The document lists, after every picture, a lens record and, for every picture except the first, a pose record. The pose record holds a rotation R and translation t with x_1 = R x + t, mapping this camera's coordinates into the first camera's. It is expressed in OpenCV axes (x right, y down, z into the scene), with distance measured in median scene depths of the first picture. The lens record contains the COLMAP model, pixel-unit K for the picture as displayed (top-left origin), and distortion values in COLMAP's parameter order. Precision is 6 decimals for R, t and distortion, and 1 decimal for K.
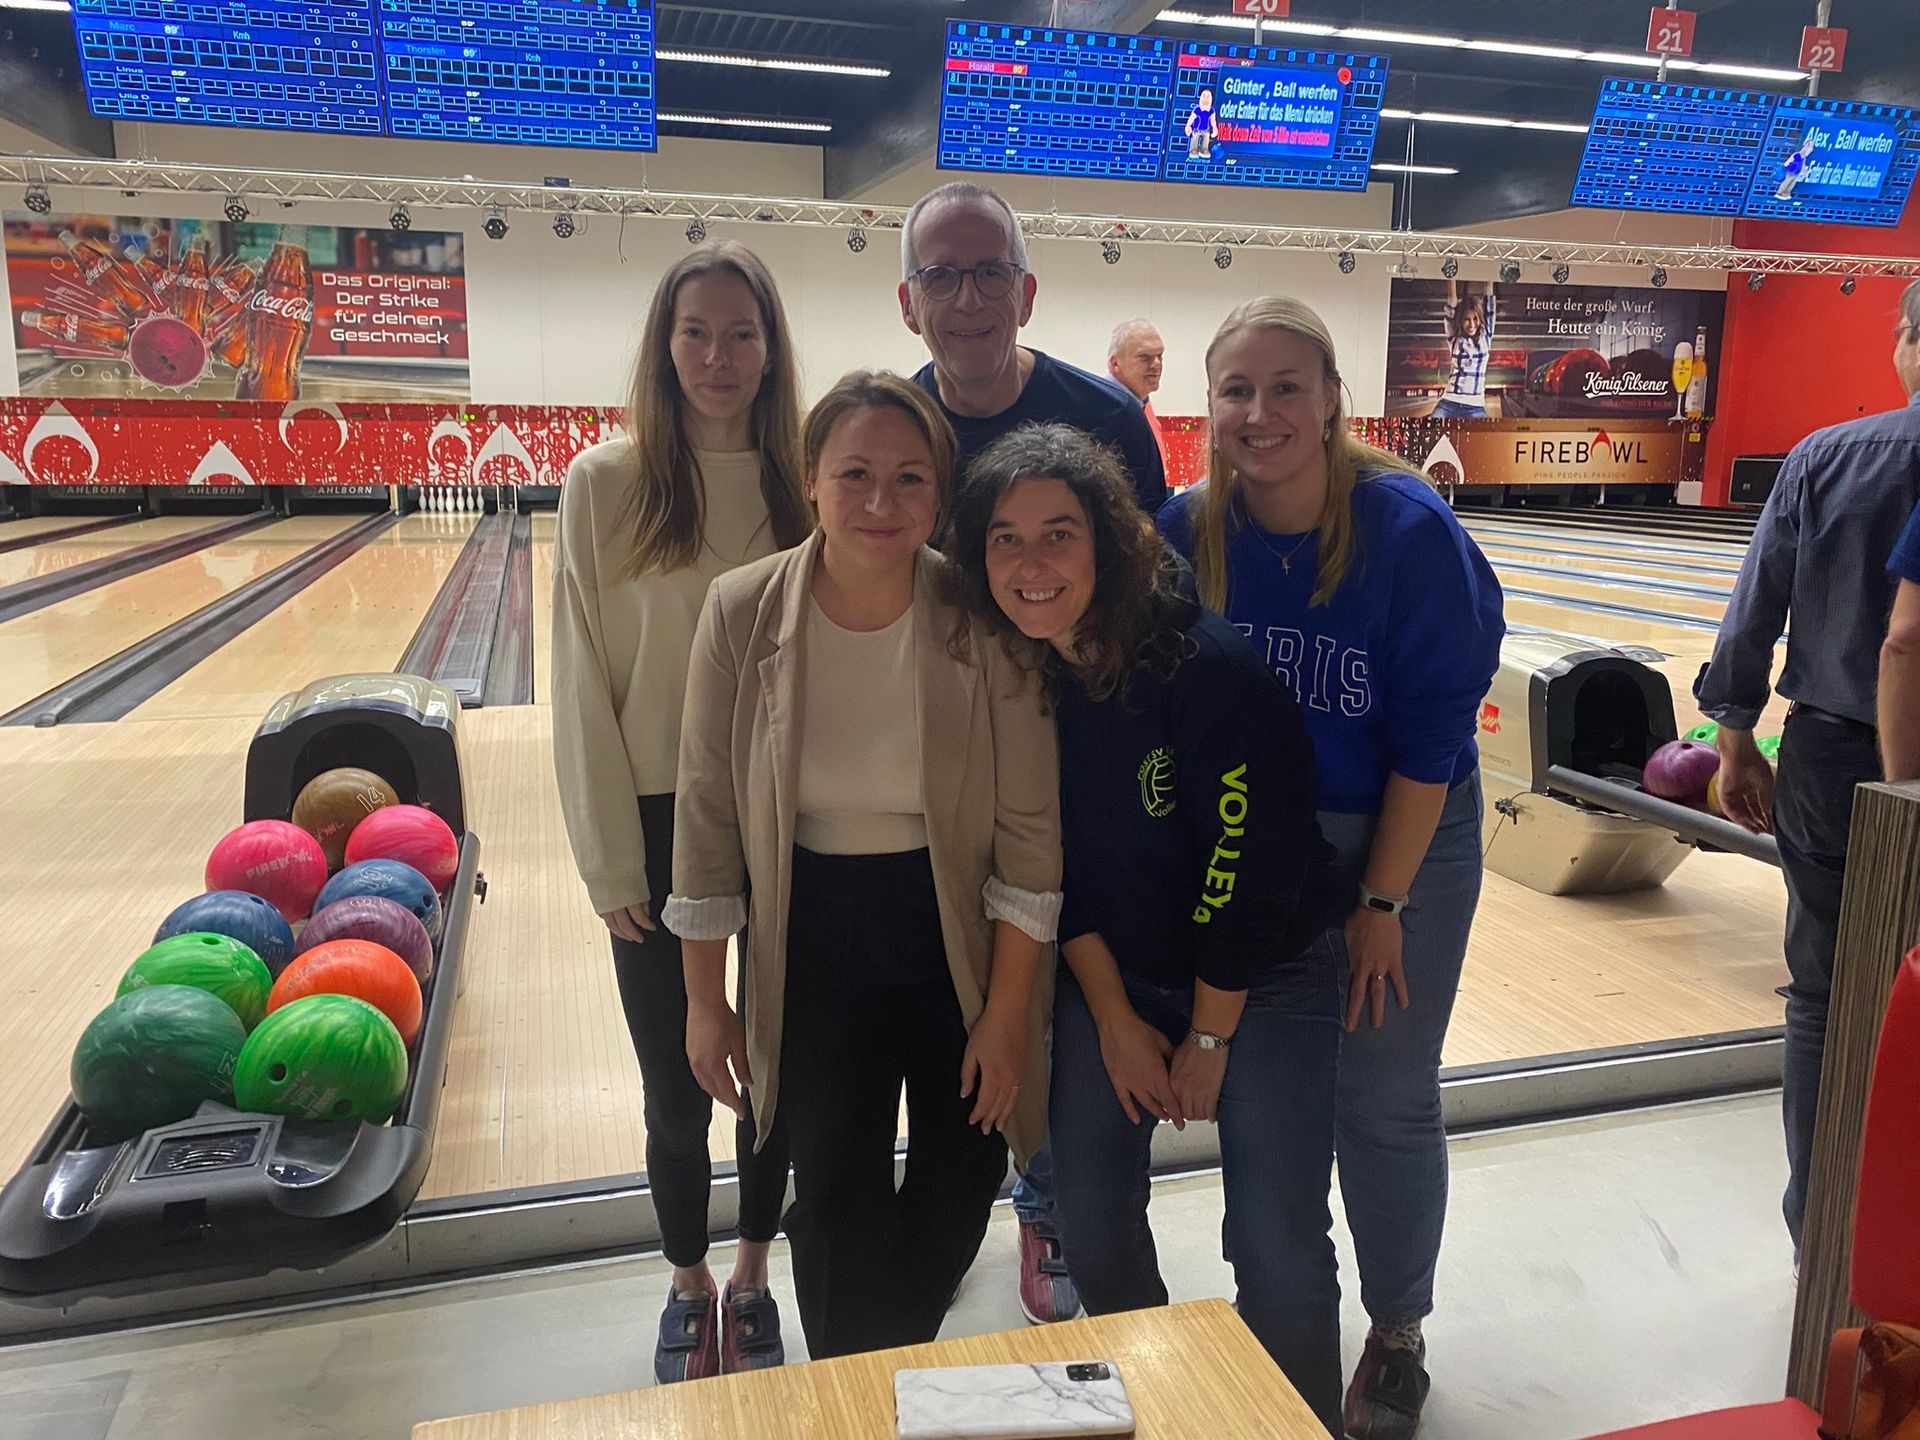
lens RADIAL K [[1470.2, 0, 980.8], [0, 1470.2, 701.9], [0, 0, 1]] dist [0.017142, -0.010211]
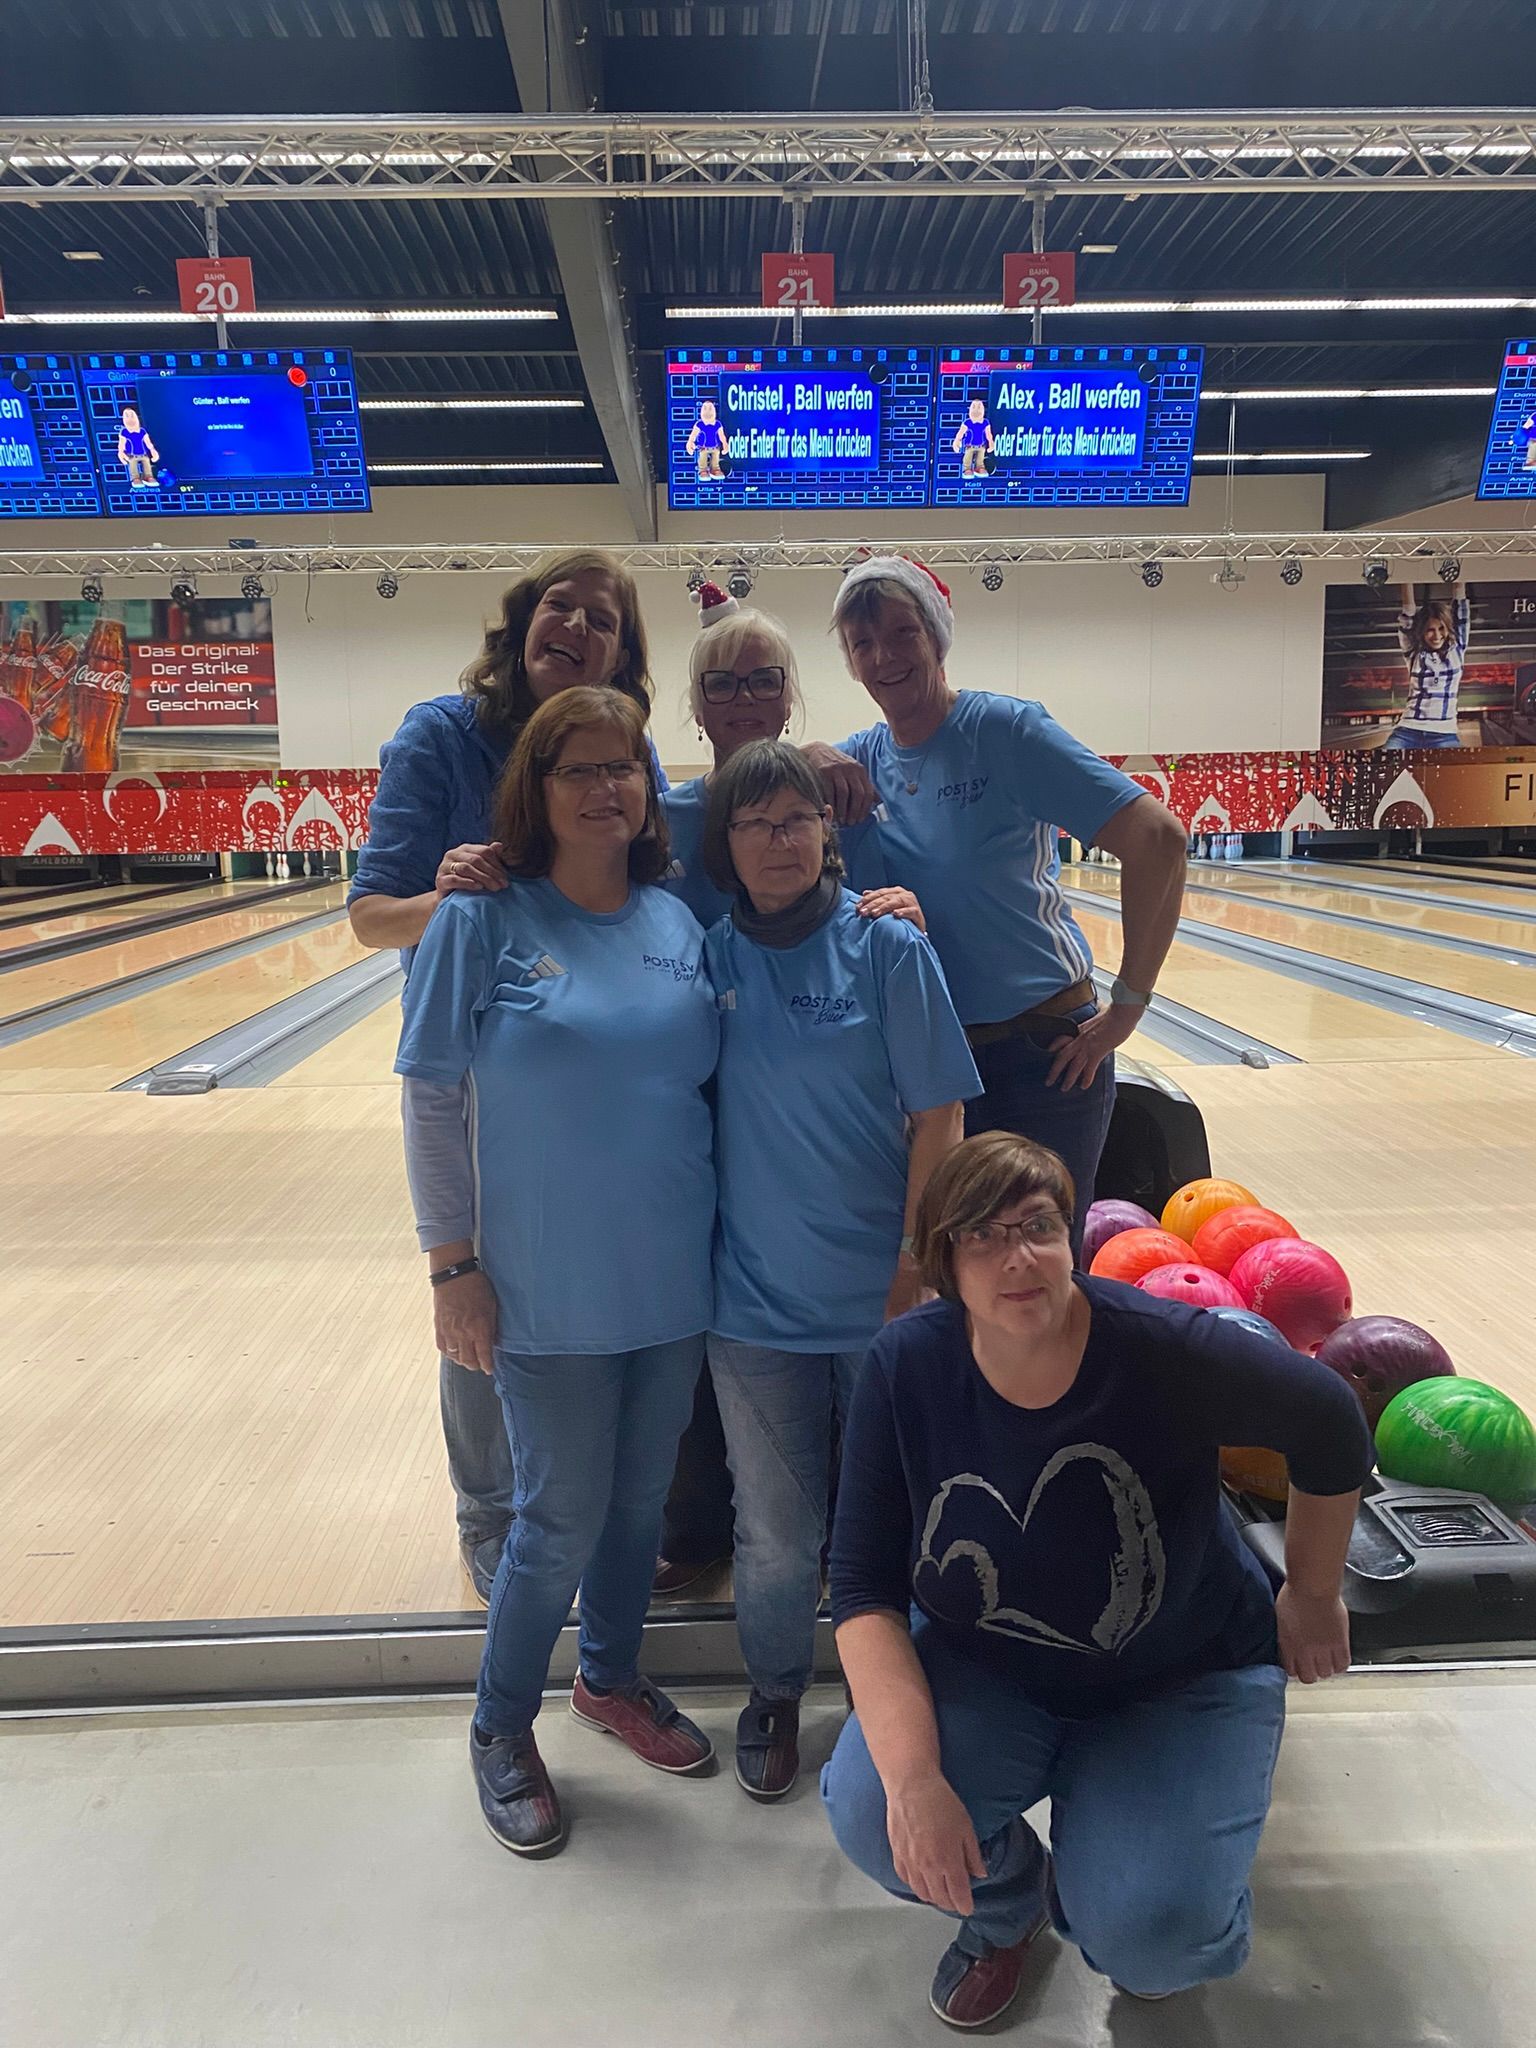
lens RADIAL K [[1568.2, 0, 752.9], [0, 1568.2, 1034.2], [0, 0, 1]] dist [0.017142, -0.010211]
pose [[0.966309, 0.013859, -0.257013, 0.245351], [-0.018849, 0.999678, -0.016965, -0.013600], [0.256695, 0.021238, 0.966259, 0.070453]]
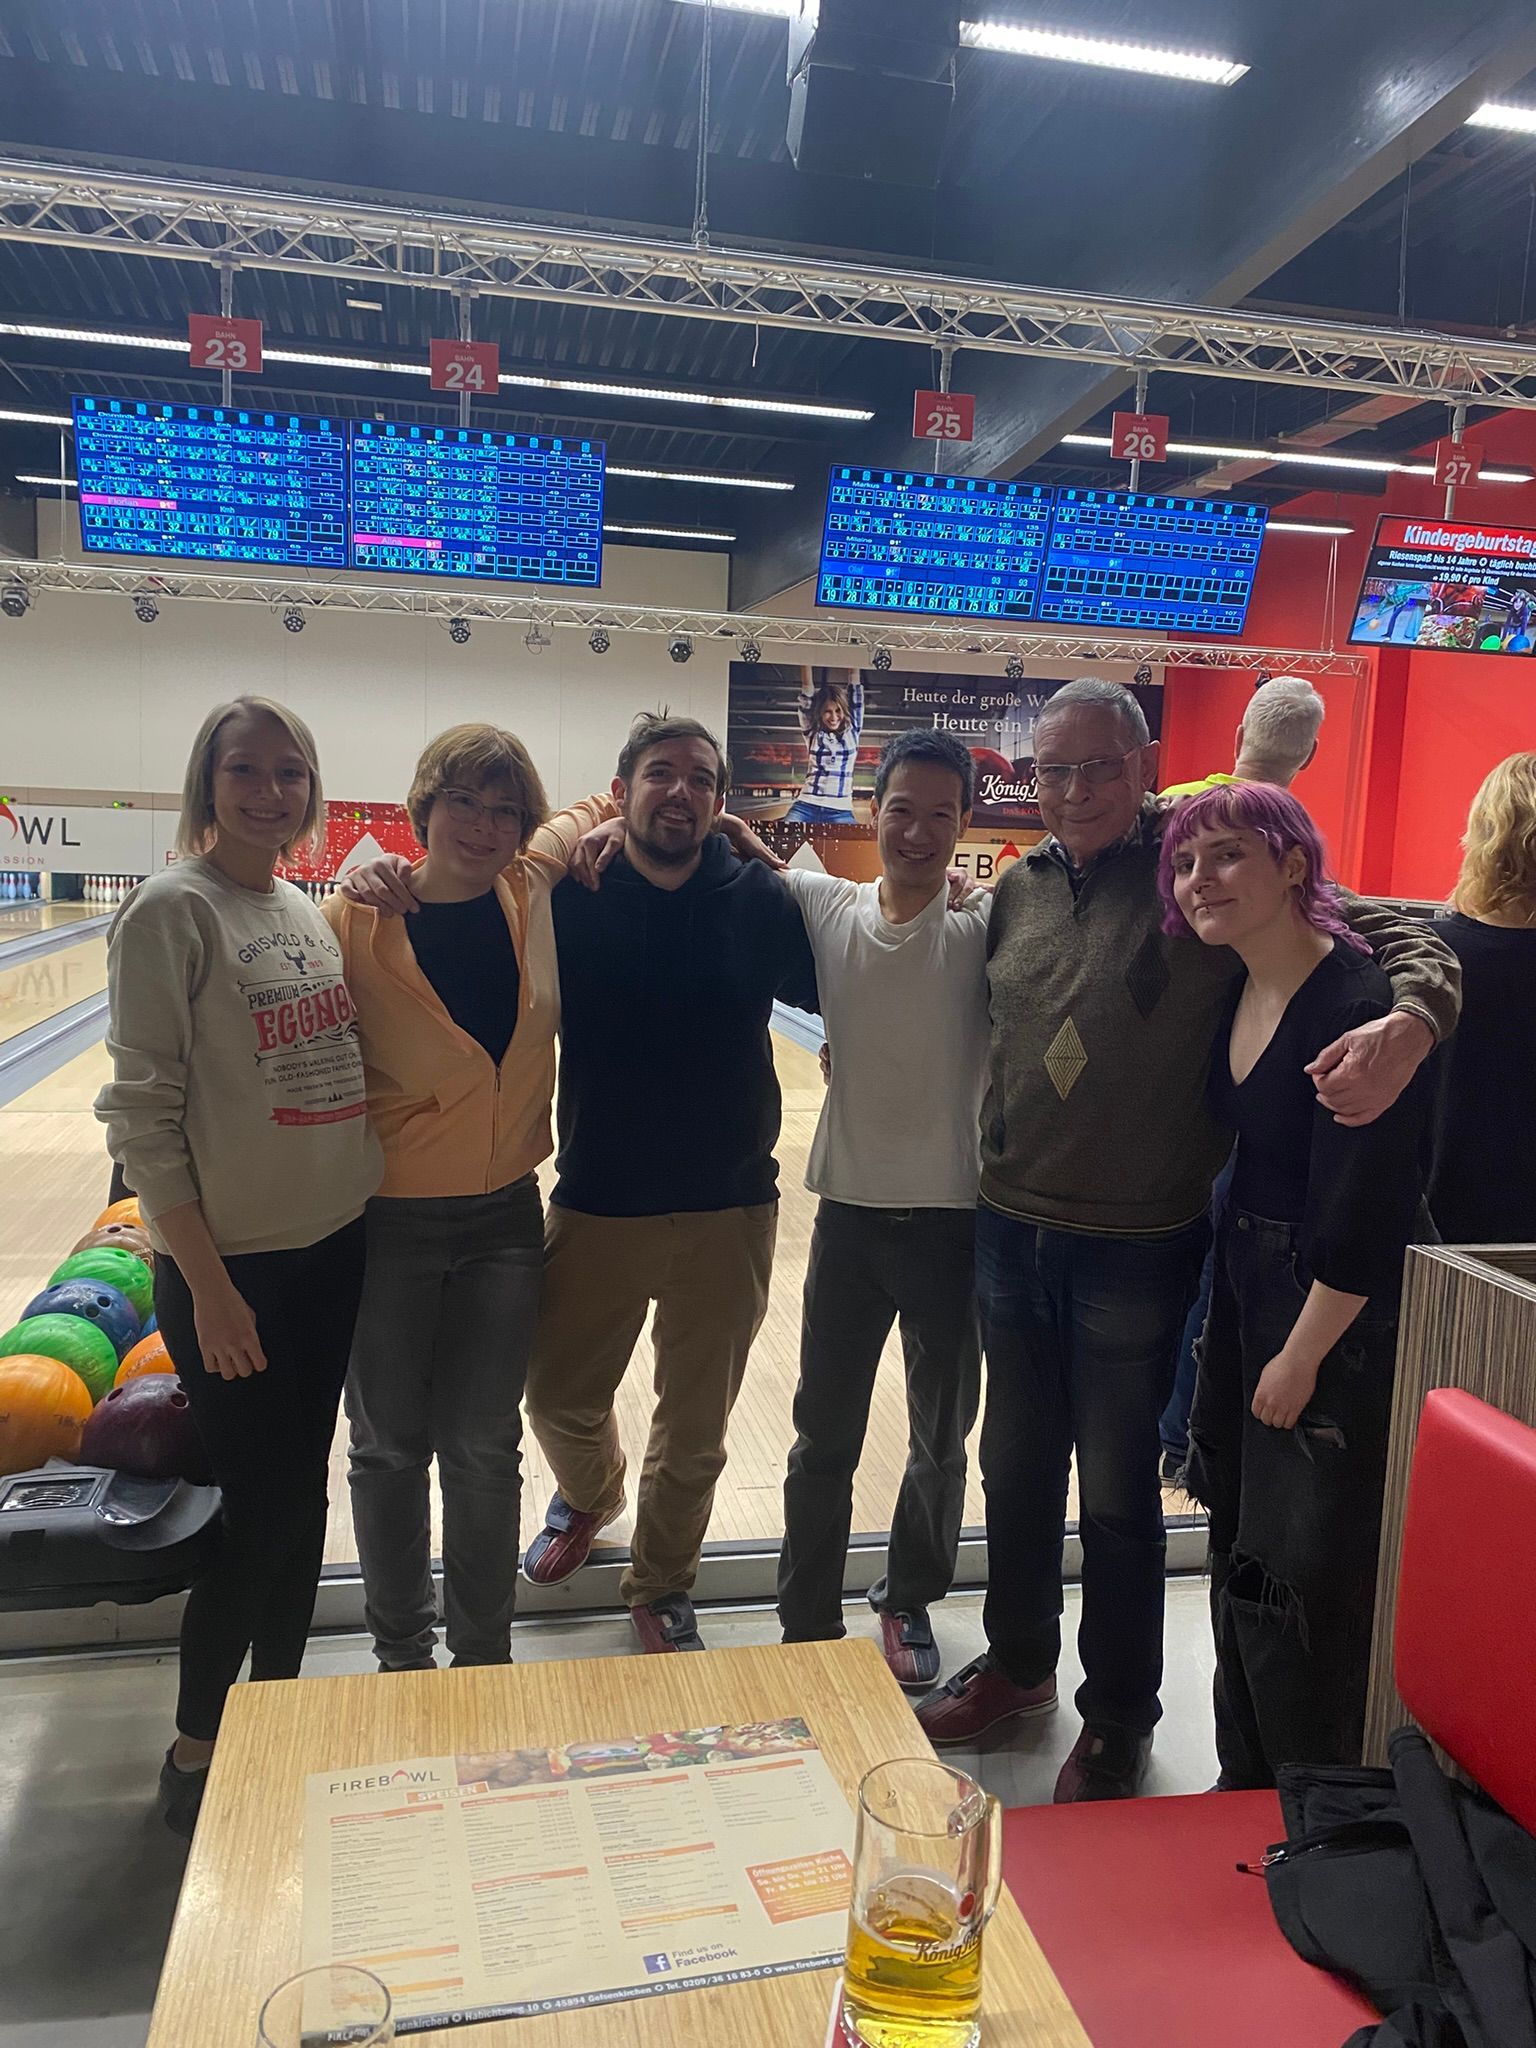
lens RADIAL K [[1568.2, 0, 765.5], [0, 1568.2, 1034.1], [0, 0, 1]] dist [0.017142, -0.010211]
pose [[0.996495, 0.039113, -0.073940, 0.470155], [-0.043405, 0.997409, -0.057364, -0.017727], [0.071505, 0.060372, 0.995612, 0.107848]]
